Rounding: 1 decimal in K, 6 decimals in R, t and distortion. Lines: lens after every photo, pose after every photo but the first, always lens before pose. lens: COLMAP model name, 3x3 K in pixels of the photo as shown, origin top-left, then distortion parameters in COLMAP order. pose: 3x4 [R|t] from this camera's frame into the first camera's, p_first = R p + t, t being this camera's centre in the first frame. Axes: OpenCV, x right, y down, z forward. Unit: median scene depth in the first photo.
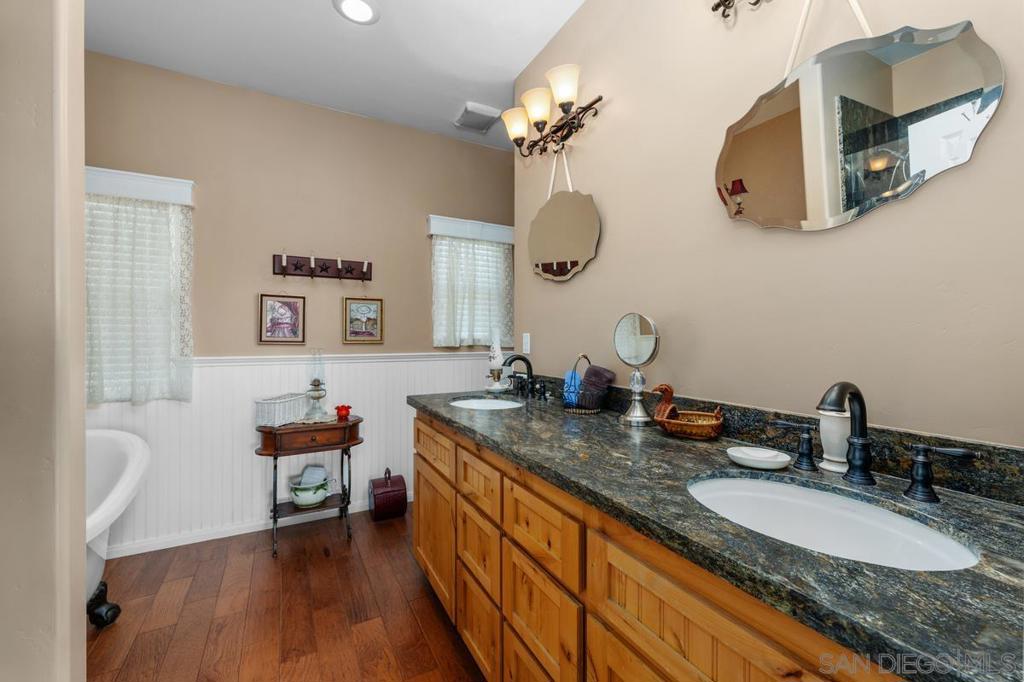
lens RADIAL K [[427.2, 0, 511.7], [0, 427.2, 335.3], [0, 0, 1]] dist [-0.002465, 0.000274]
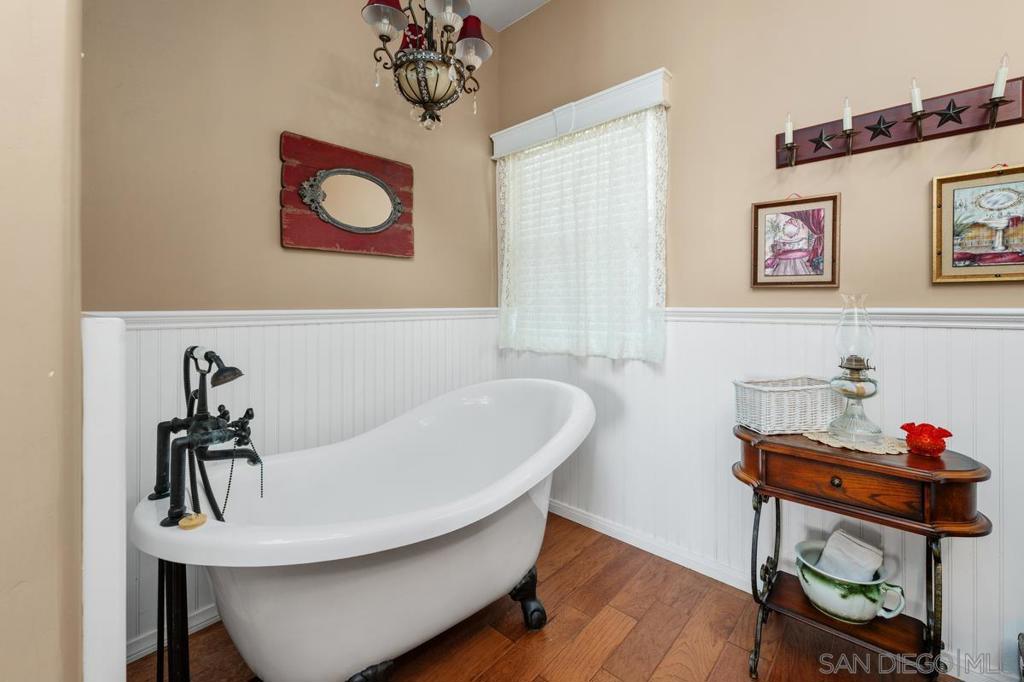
lens RADIAL K [[427.2, 0, 516.6], [0, 427.2, 304.0], [0, 0, 1]] dist [-0.002465, 0.000274]
pose [[0.337130, -0.004223, -0.941448, -0.132610], [0.000997, 0.999991, -0.004129, 0.045150], [0.941457, 0.000453, 0.337132, 0.477709]]
